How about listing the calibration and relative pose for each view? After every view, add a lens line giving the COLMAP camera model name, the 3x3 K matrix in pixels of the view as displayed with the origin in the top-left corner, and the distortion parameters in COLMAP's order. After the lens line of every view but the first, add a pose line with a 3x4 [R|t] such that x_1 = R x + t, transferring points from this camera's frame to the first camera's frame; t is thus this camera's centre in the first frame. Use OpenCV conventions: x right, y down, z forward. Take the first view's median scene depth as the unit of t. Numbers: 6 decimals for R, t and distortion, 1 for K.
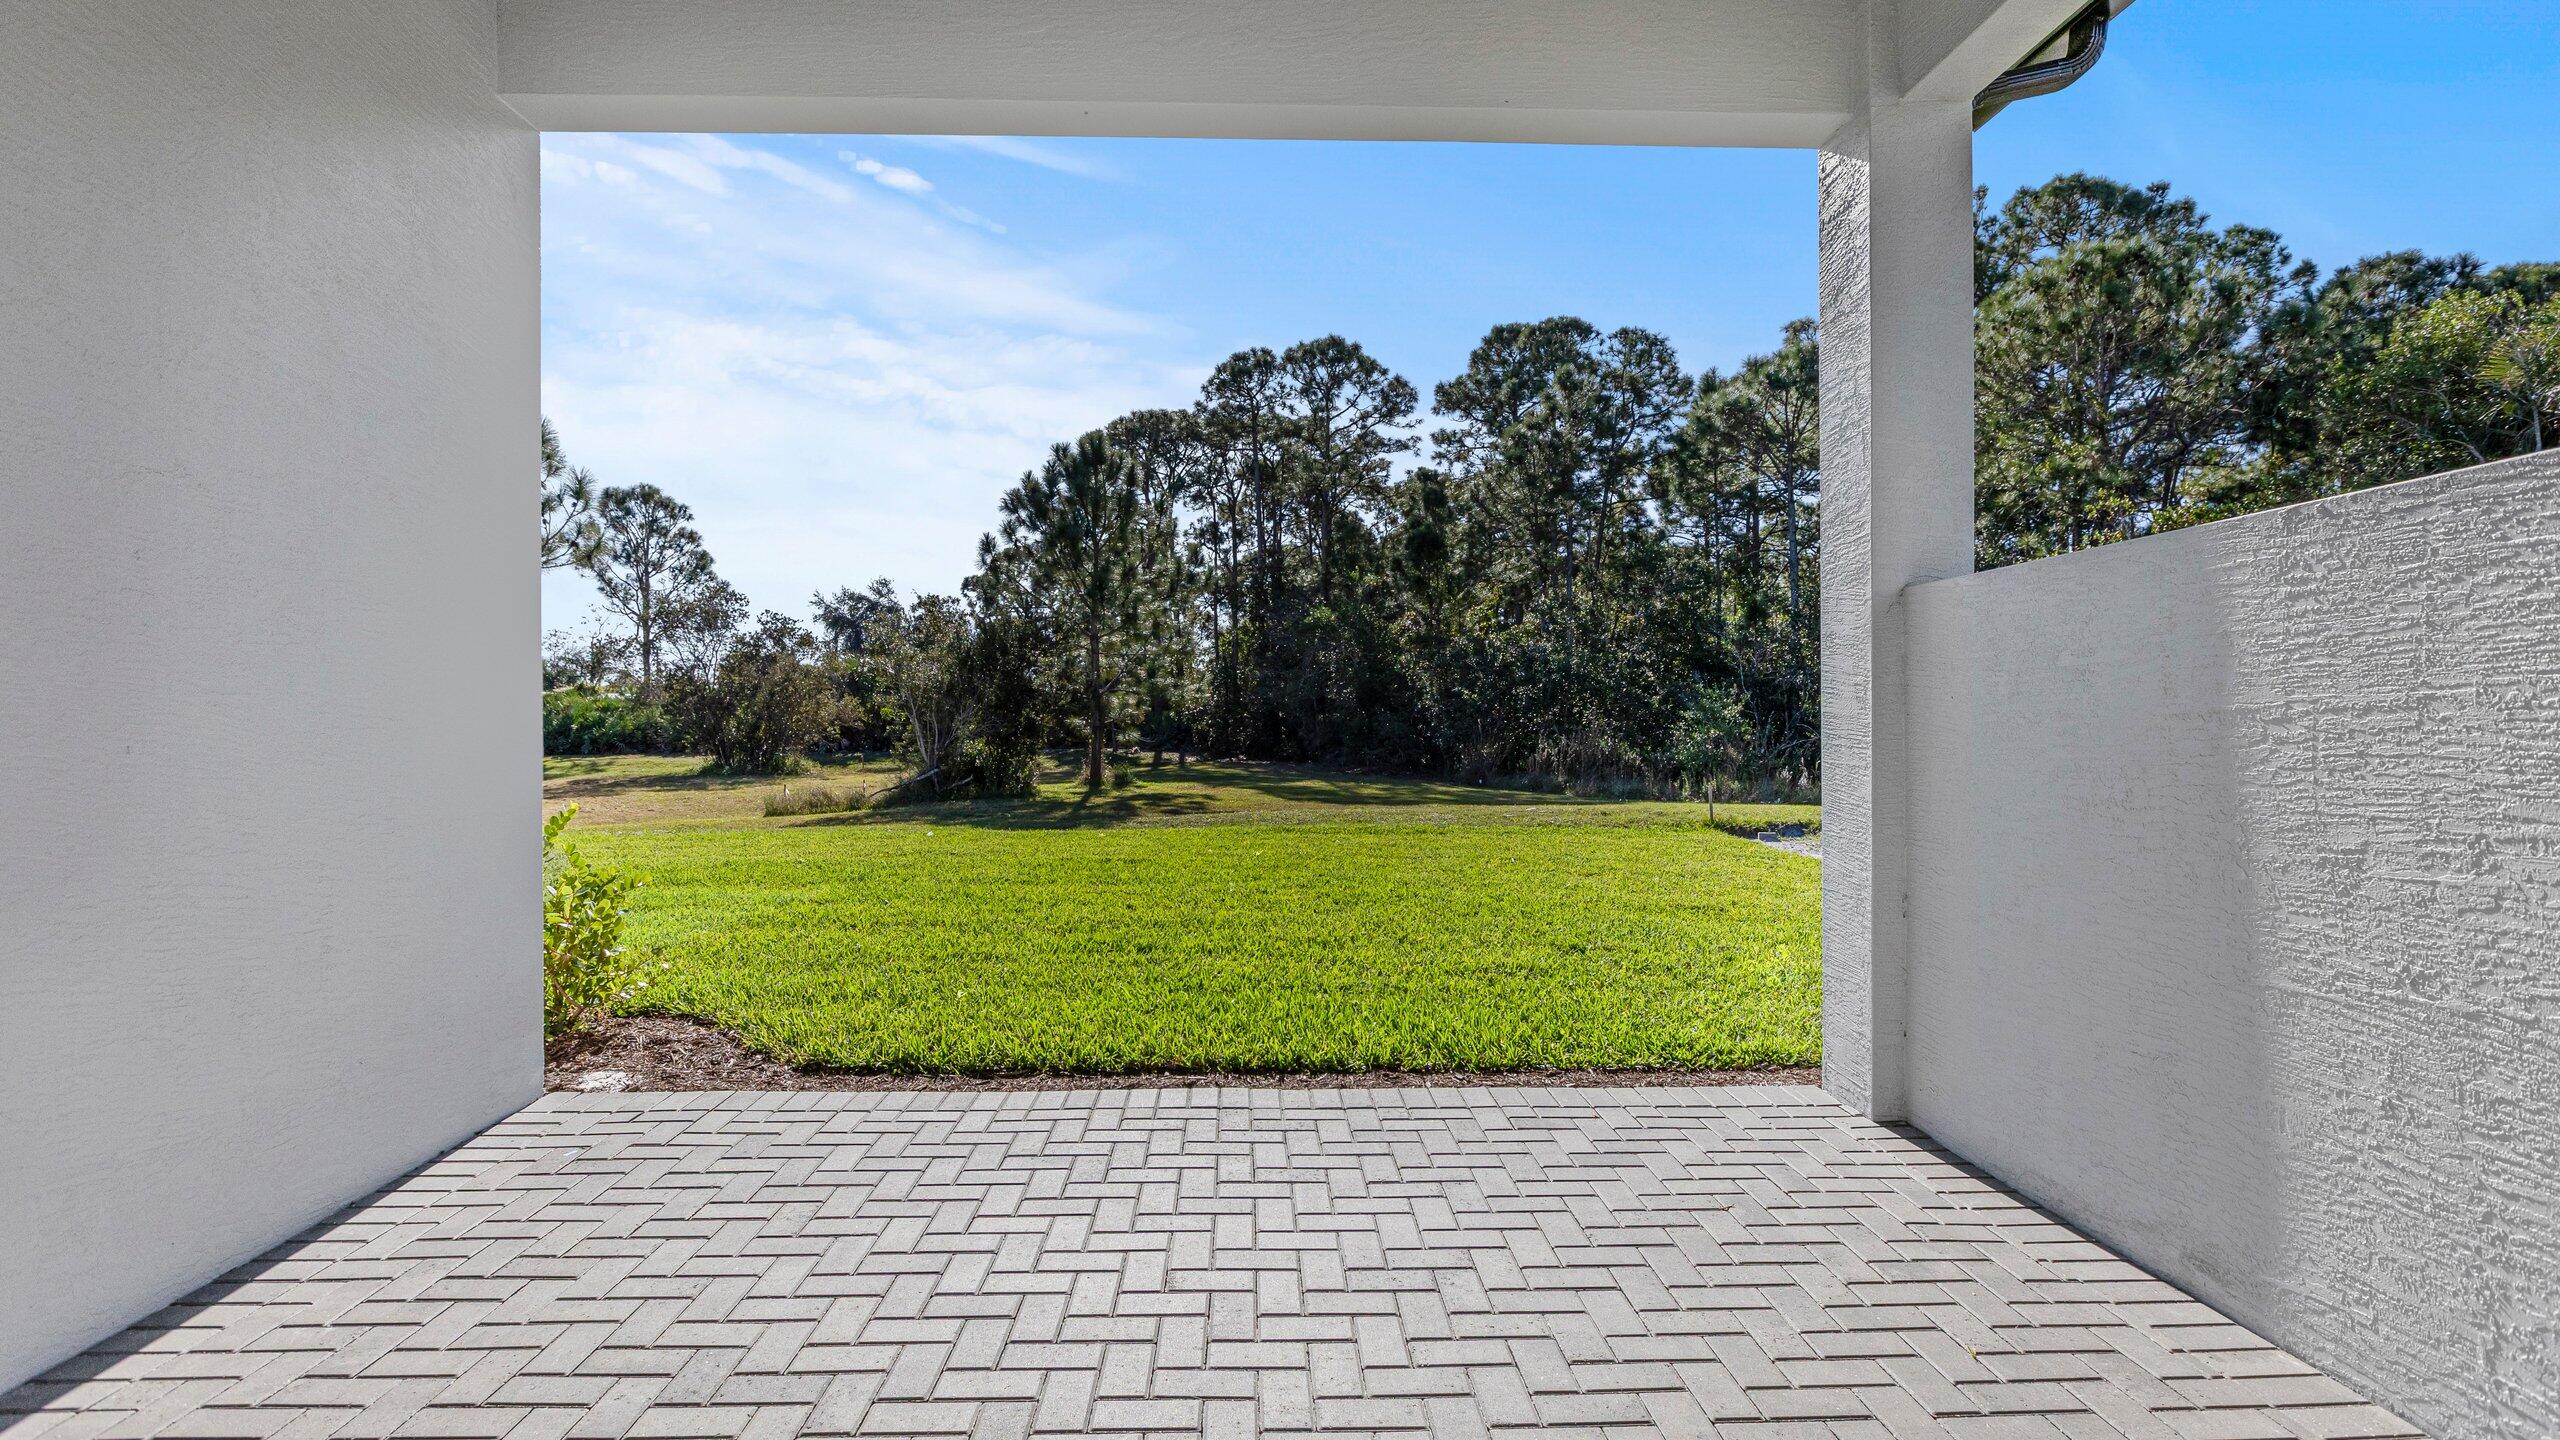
lens RADIAL K [[1184.0, 0, 1287.0], [0, 1184.0, 722.9], [0, 0, 1]] dist [-0.003373, 0.000235]
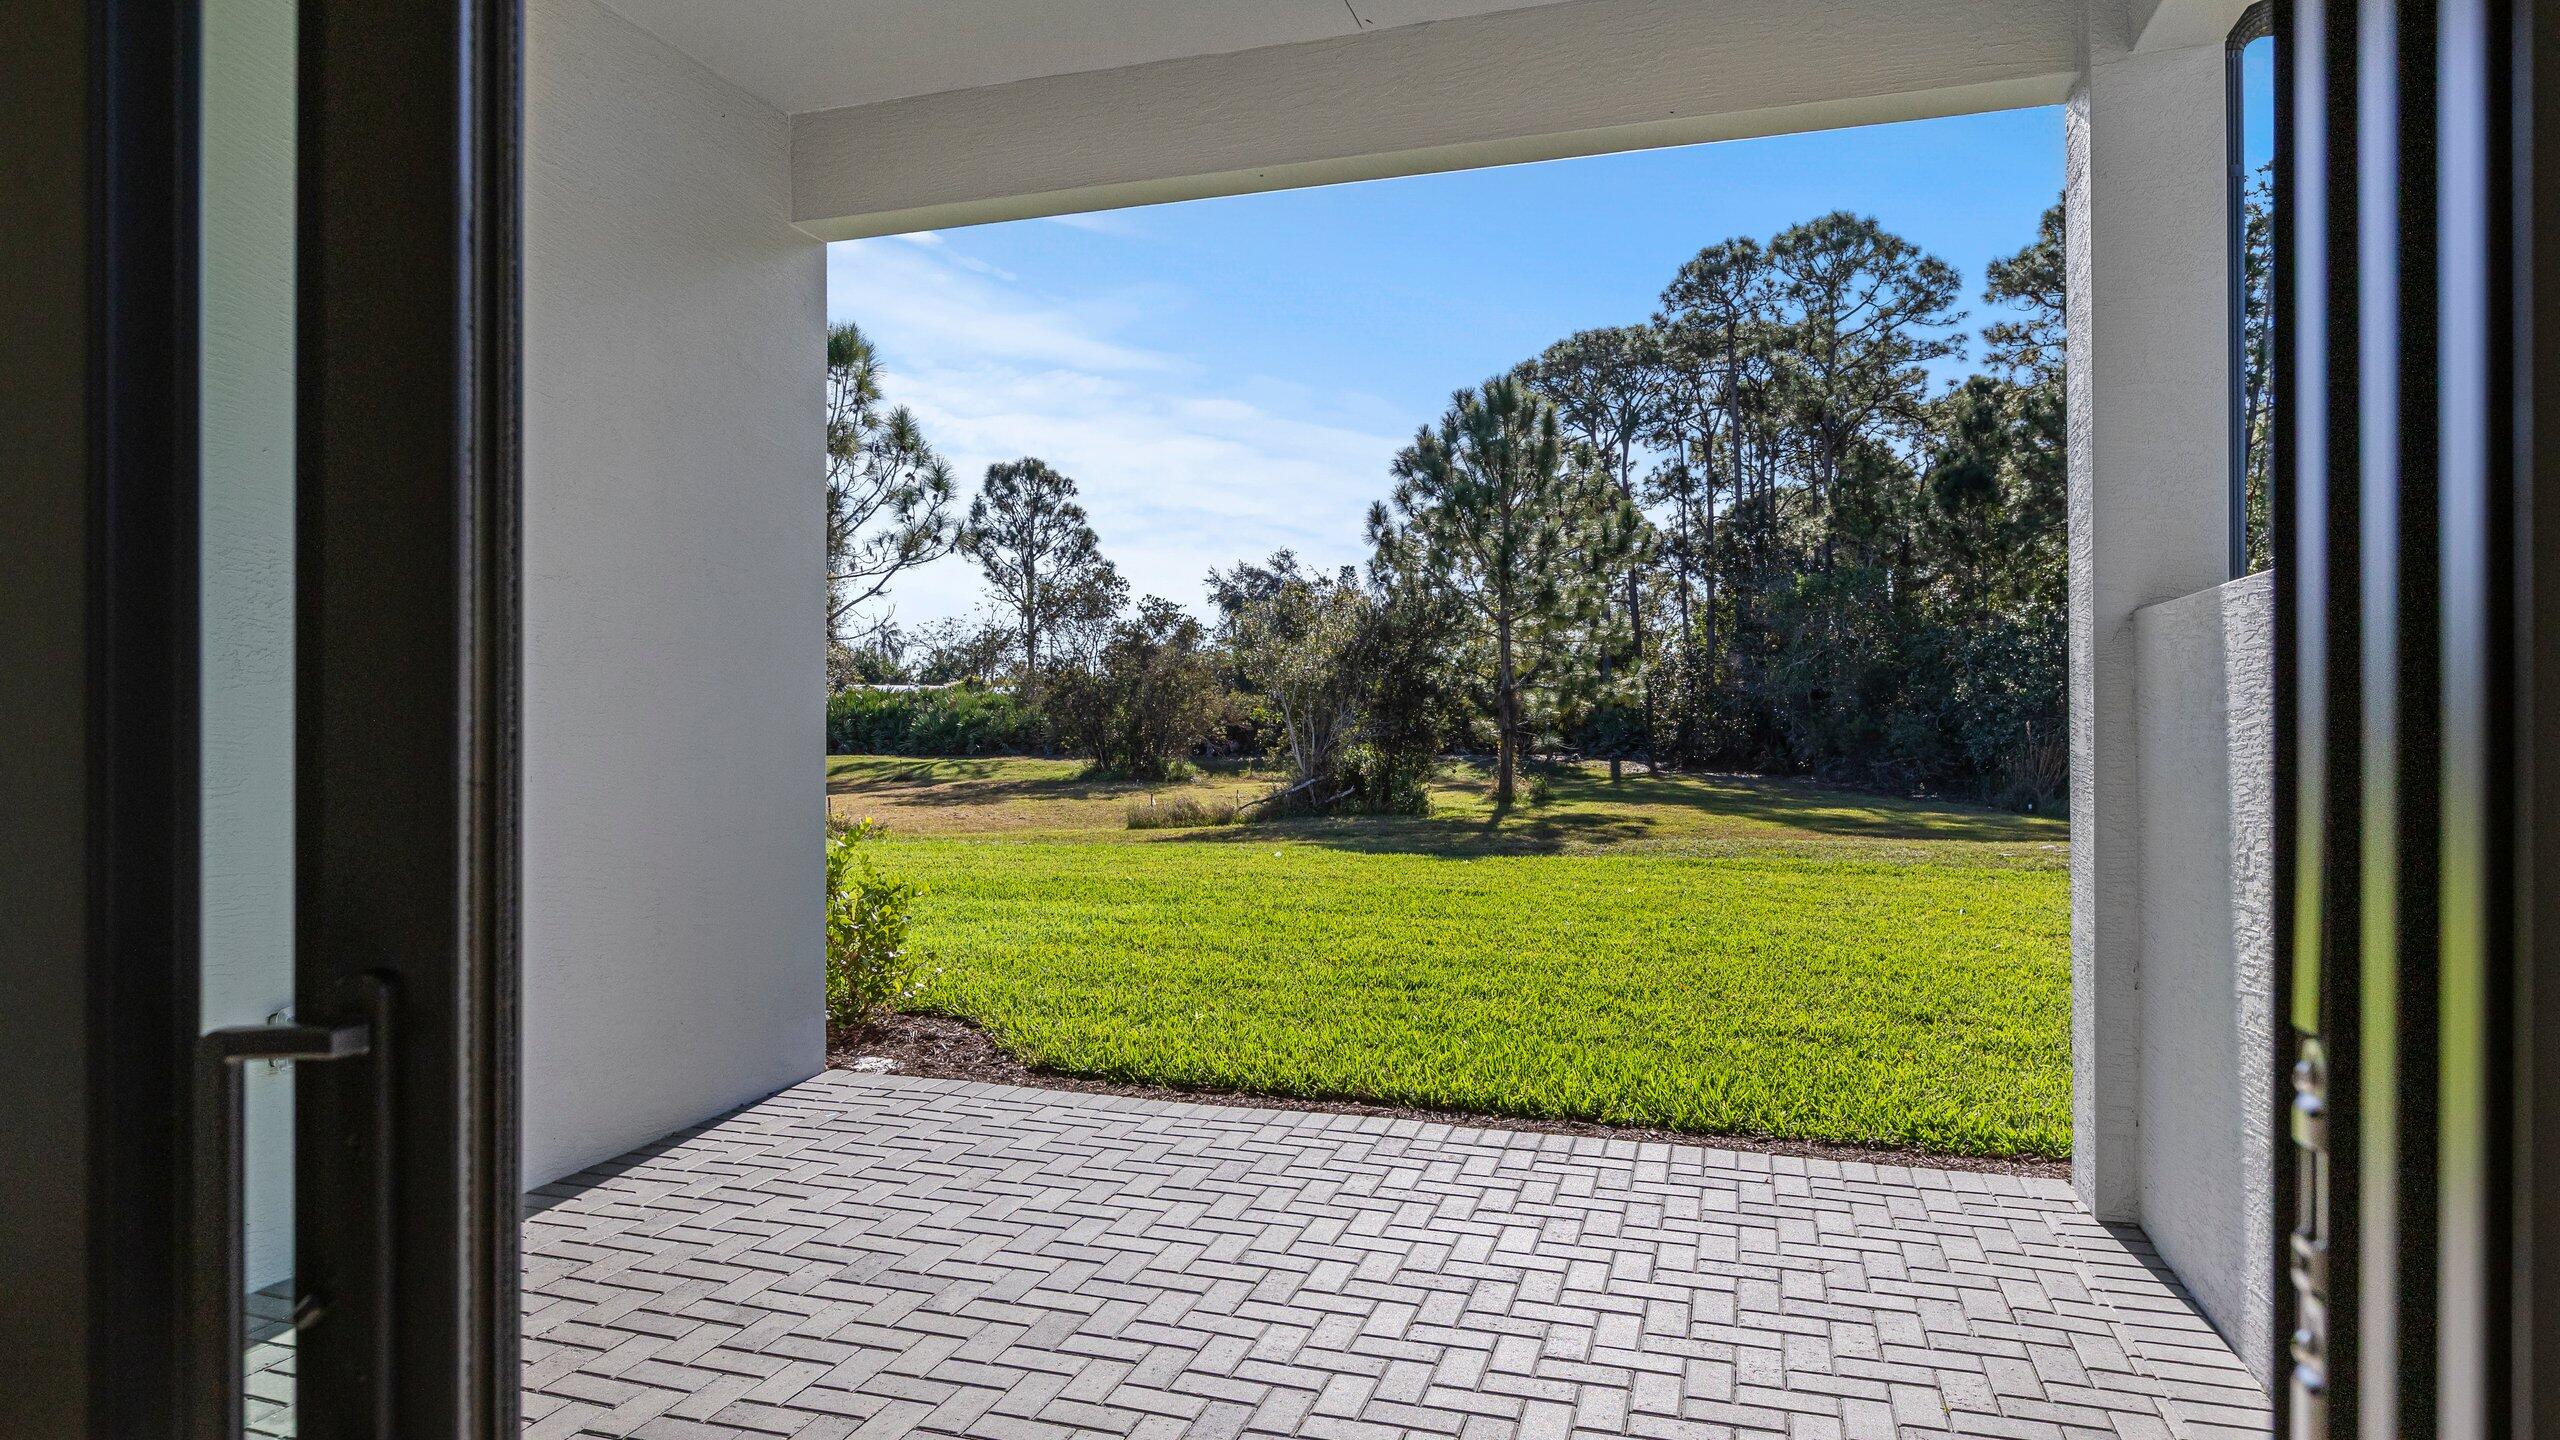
lens RADIAL K [[1496.8, 0, 1280.0], [0, 1496.8, 705.5], [0, 0, 1]] dist [-0.001167, 0.001334]
pose [[0.942896, -0.000201, -0.333087, 0.031378], [-0.002923, 0.999956, -0.008876, -0.003491], [0.333074, 0.009343, 0.942854, -0.026588]]
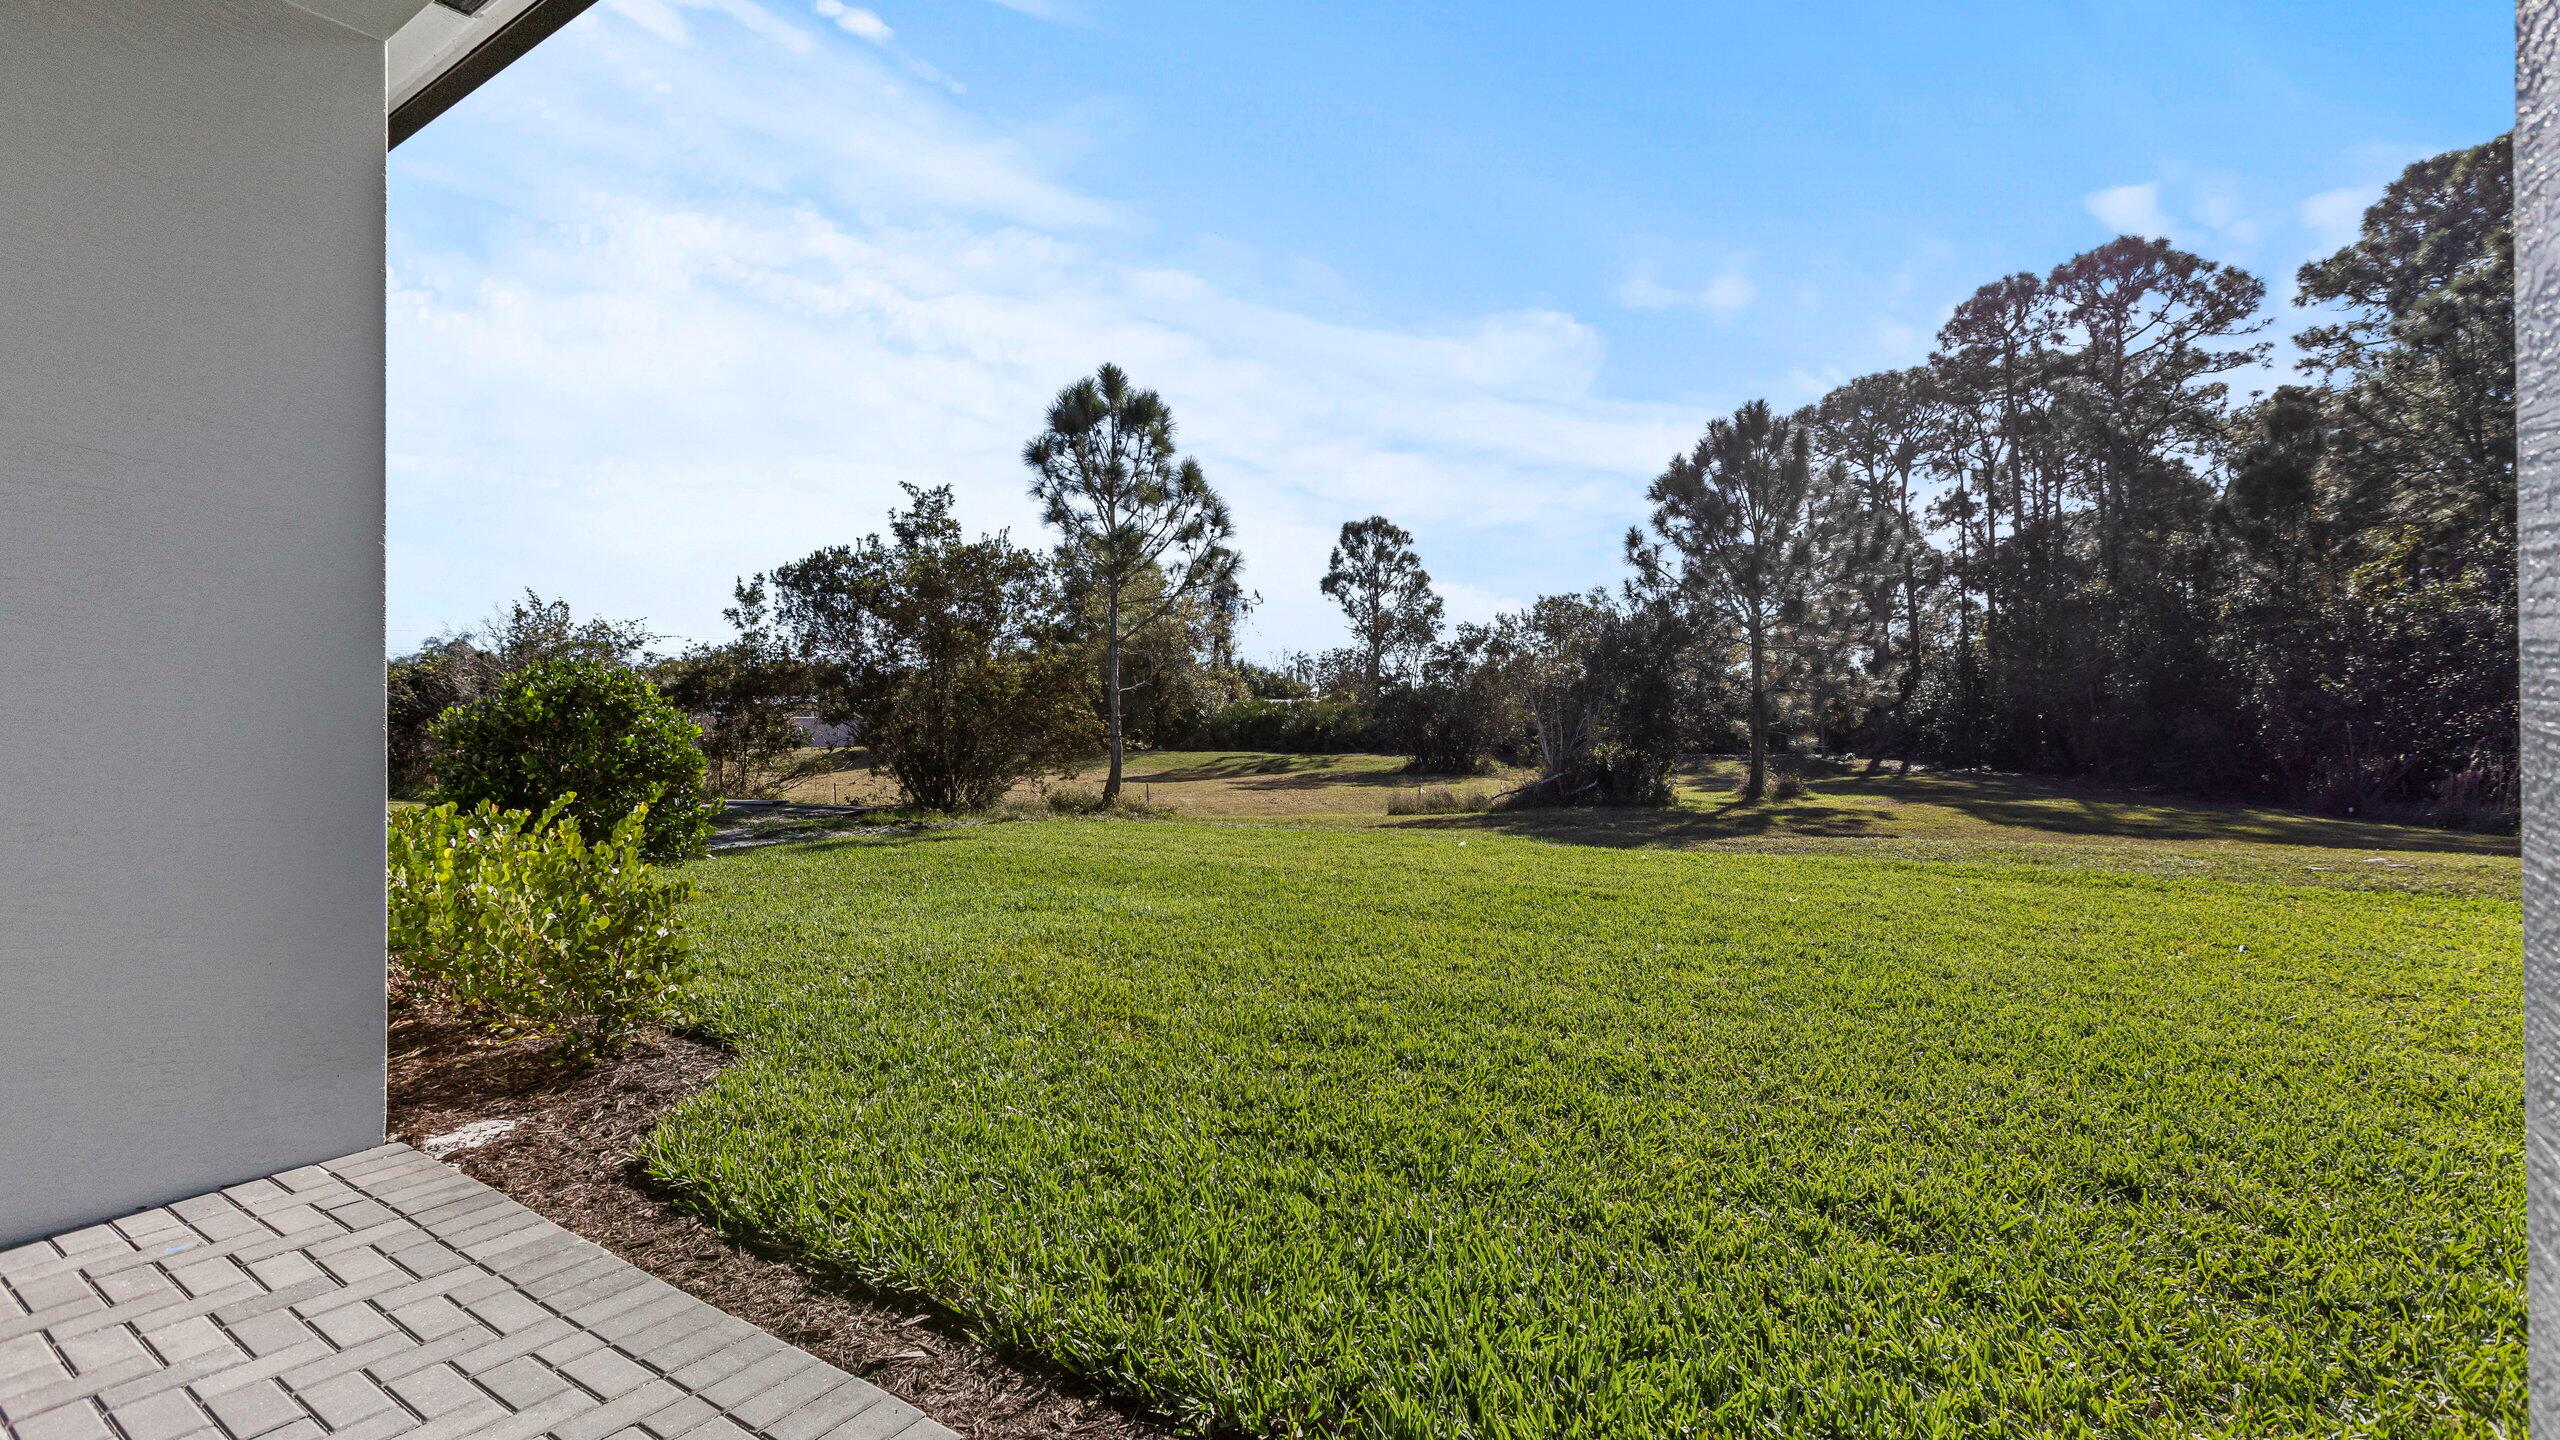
lens RADIAL K [[1142.1, 0, 1280.0], [0, 1142.1, 720.0], [0, 0, 1]] dist [0.000901, -0.000369]
pose [[0.809188, -0.001398, -0.587548, 0.045108], [-0.001918, 0.999986, -0.005020, 0.000802], [0.587546, 0.005189, 0.809174, 0.081034]]
